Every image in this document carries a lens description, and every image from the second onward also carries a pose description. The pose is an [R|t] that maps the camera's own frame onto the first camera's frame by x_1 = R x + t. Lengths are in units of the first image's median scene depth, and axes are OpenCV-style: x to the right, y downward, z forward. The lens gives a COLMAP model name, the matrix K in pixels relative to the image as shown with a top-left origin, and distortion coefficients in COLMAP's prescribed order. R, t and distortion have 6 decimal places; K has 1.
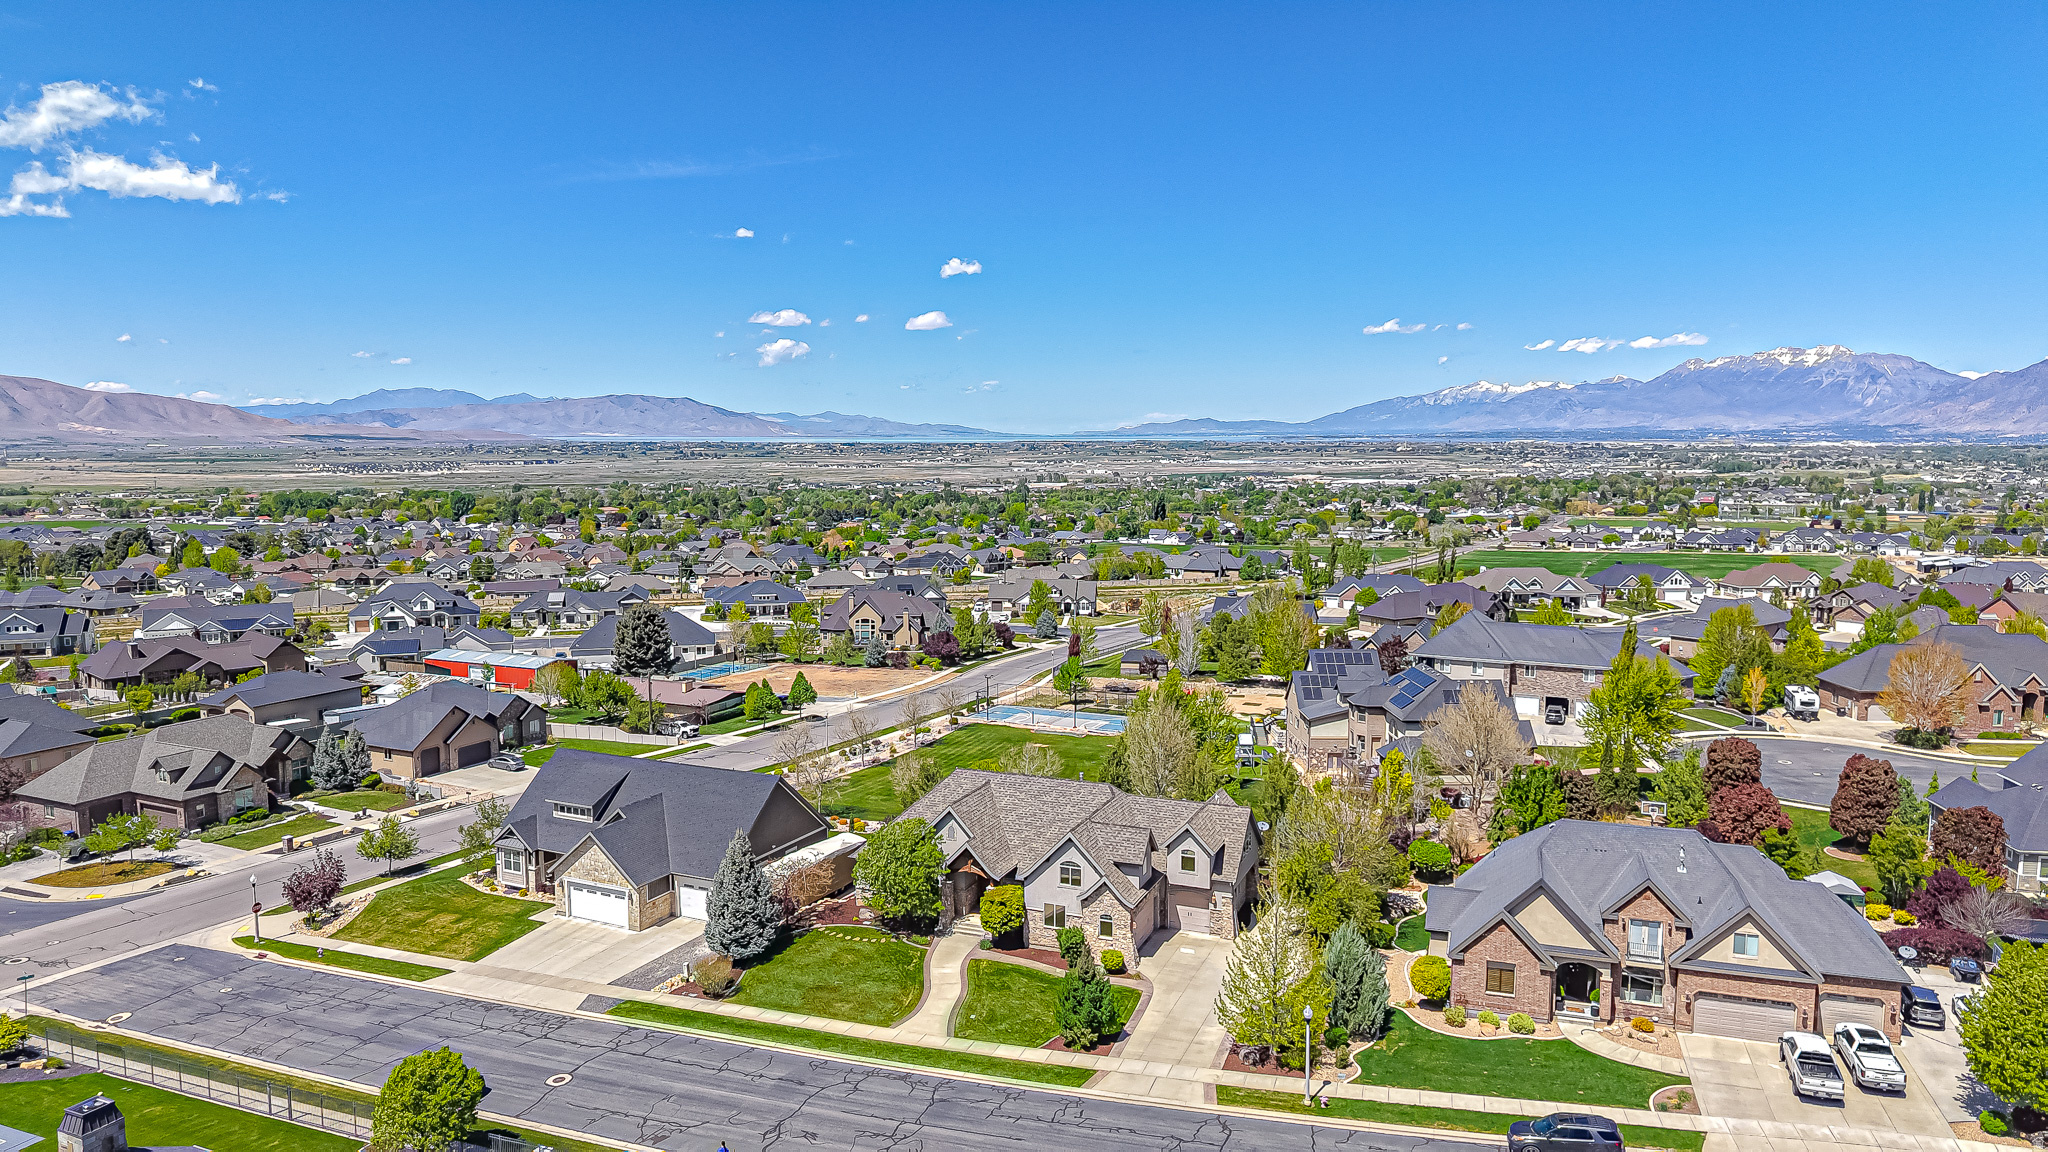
lens RADIAL K [[1370.0, 0, 1024.0], [0, 1370.0, 576.0], [0, 0, 1]] dist [0.070164, -0.084911]
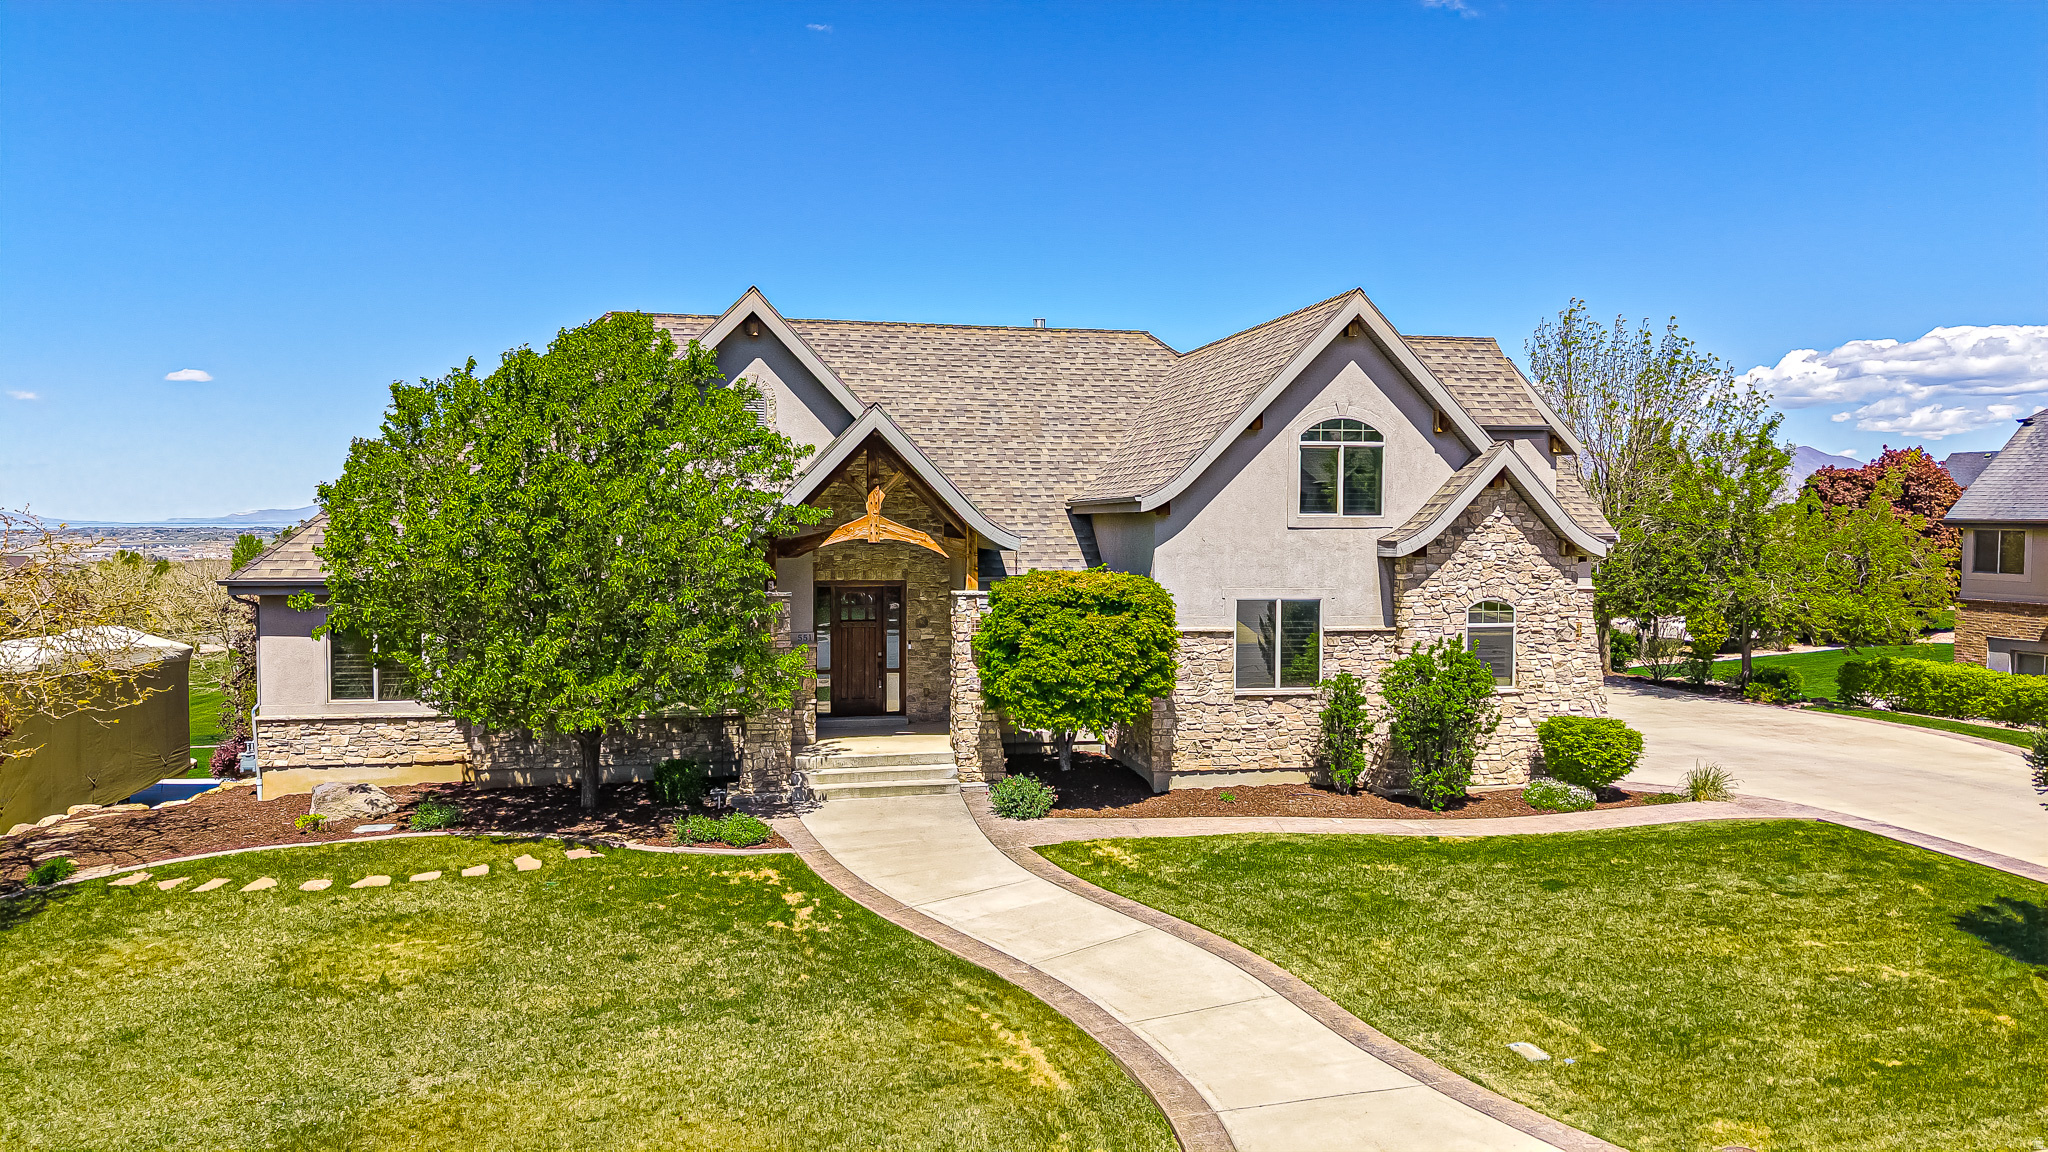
lens RADIAL K [[1394.8, 0, 1030.5], [0, 1394.8, 574.9], [0, 0, 1]] dist [0.083915, -0.041361]
pose [[0.817875, -0.017926, 0.575117, -0.164537], [0.055109, 0.997360, -0.047283, 0.242996], [-0.572751, 0.070365, 0.816704, 0.809258]]
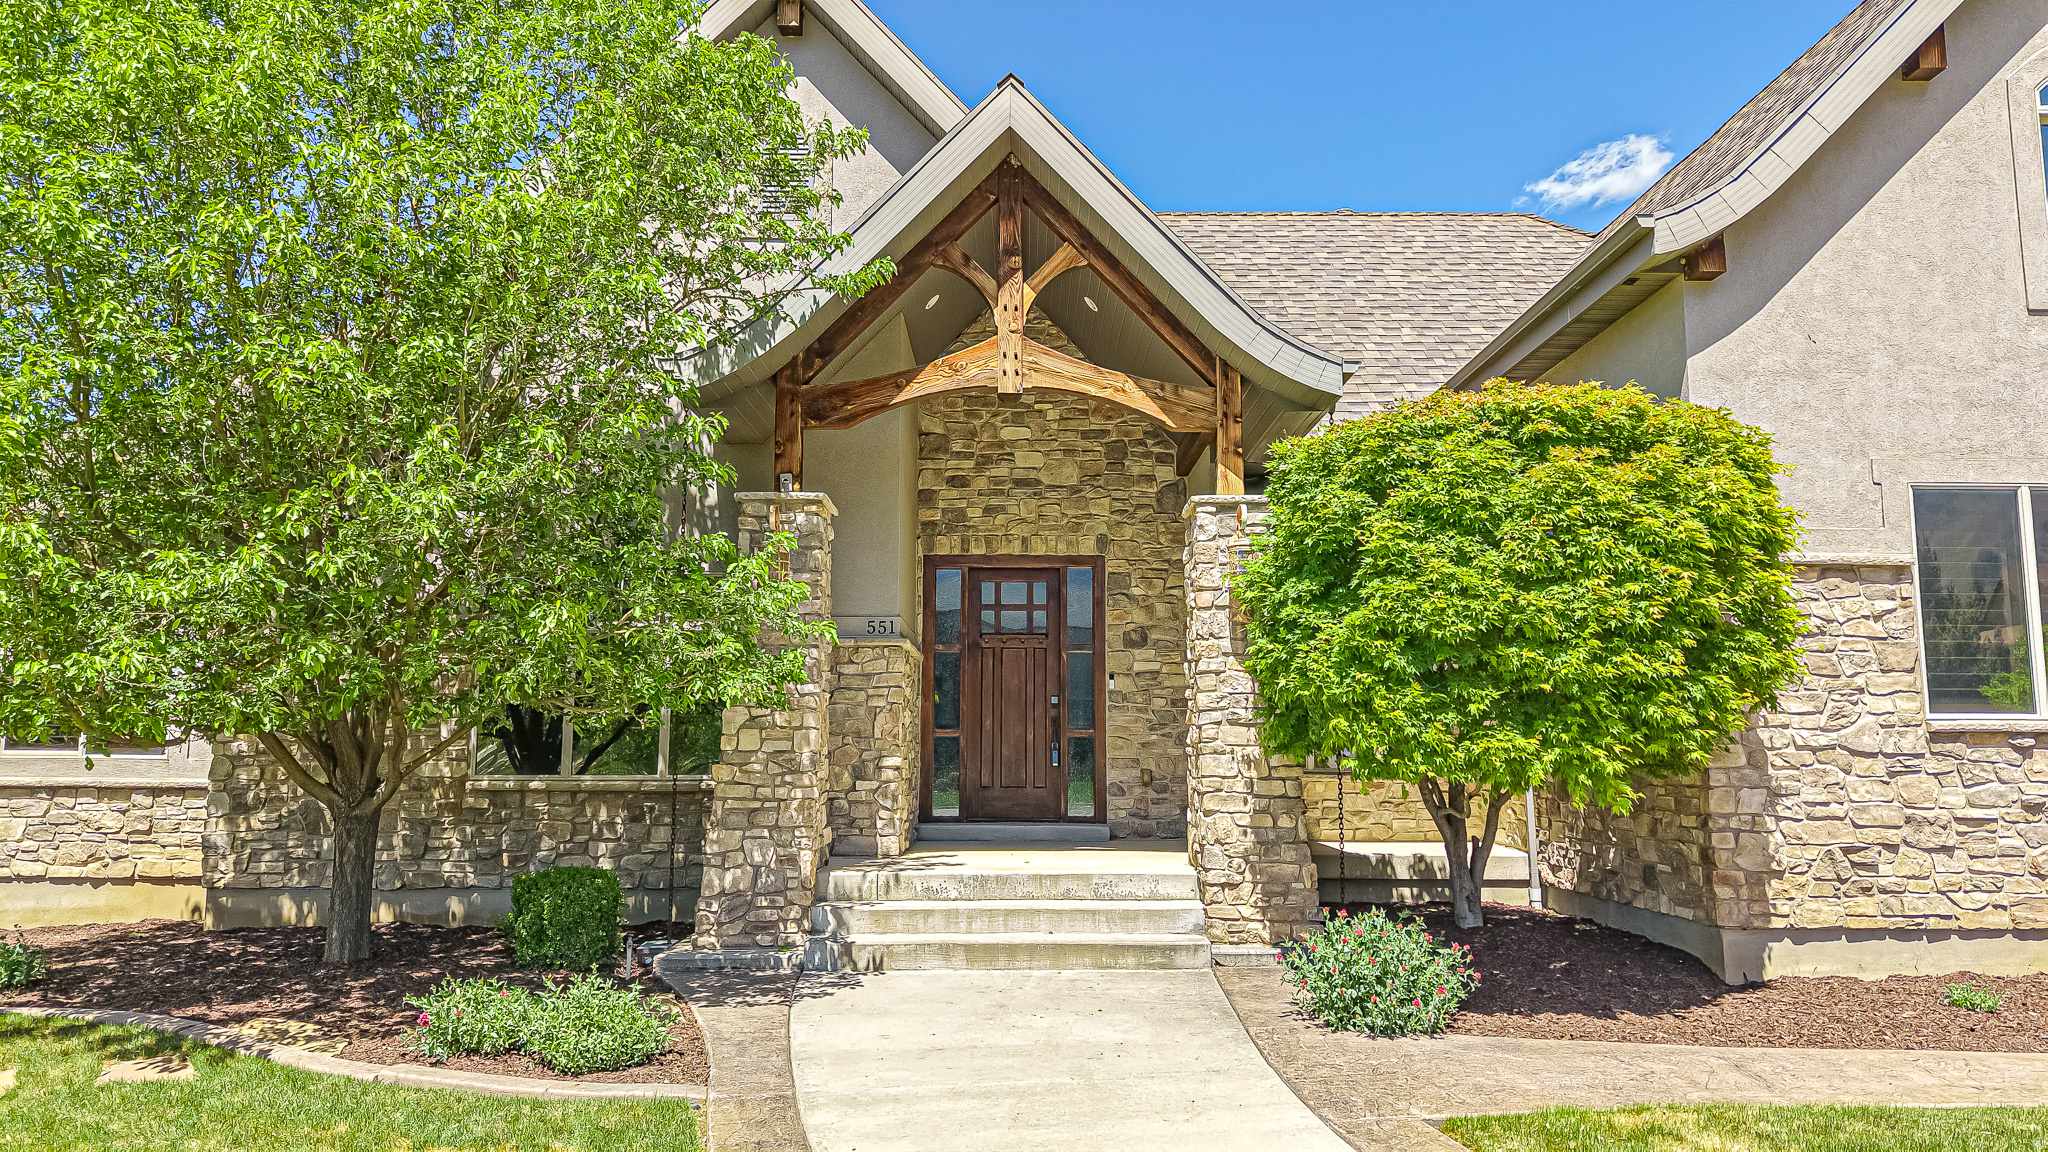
lens RADIAL K [[1370.0, 0, 1024.0], [0, 1370.0, 576.0], [0, 0, 1]] dist [0.070164, -0.084911]
pose [[0.914991, 0.055283, 0.399669, -0.084345], [0.038615, 0.974023, -0.223132, 0.263920], [-0.401622, 0.219597, 0.889088, 0.935864]]
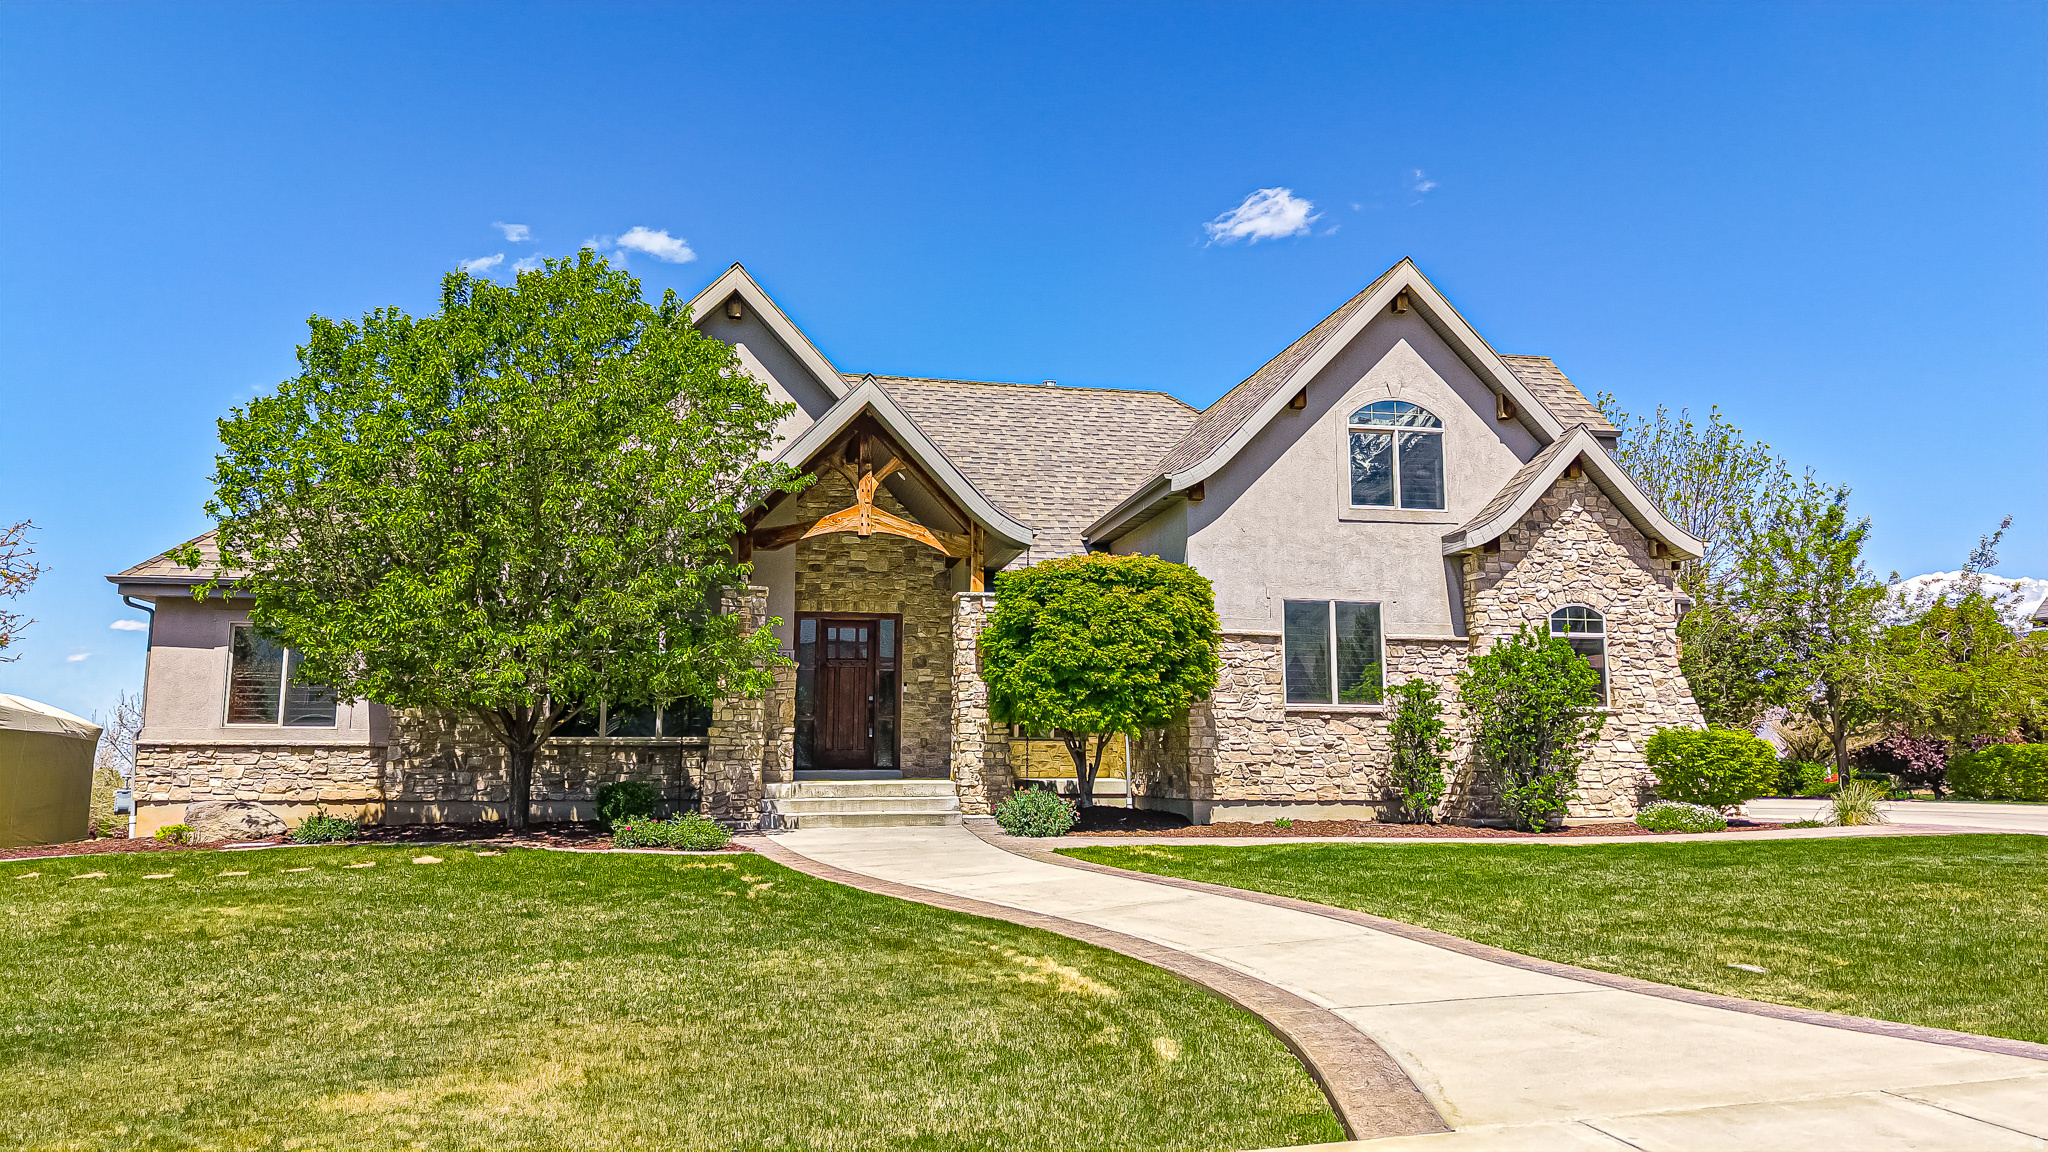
lens RADIAL K [[1393.8, 0, 1032.1], [0, 1393.8, 568.2], [0, 0, 1]] dist [0.045837, -0.001203]
pose [[0.819007, 0.084273, 0.567562, -0.144612], [0.058426, 0.971766, -0.228599, 0.281110], [-0.570802, 0.220385, 0.790959, 0.844340]]
